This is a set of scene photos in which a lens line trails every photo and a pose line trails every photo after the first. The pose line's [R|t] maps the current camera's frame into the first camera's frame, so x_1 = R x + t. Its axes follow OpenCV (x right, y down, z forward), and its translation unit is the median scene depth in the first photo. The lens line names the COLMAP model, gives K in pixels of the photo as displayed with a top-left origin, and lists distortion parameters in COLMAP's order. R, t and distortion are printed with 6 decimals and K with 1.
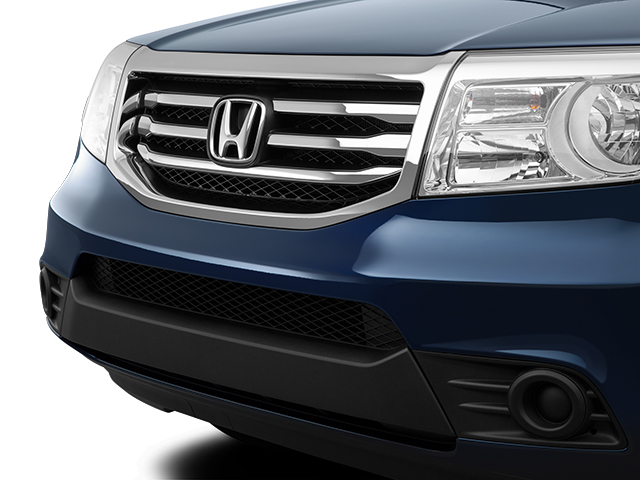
lens RADIAL K [[1585.3, 0, 320.4], [0, 1585.3, 237.0], [0, 0, 1]] dist [0.271663, 0.000000]
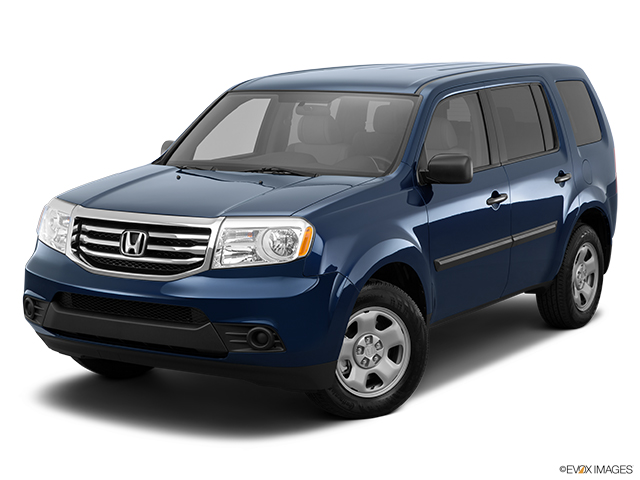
lens RADIAL K [[1226.7, 0, 316.4], [0, 1226.7, 244.0], [0, 0, 1]] dist [0.075236, 0.000000]
pose [[0.961837, -0.028760, 0.272108, -0.345628], [0.029428, 0.999566, 0.001625, -0.066636], [-0.272037, 0.006445, 0.962265, -1.136248]]
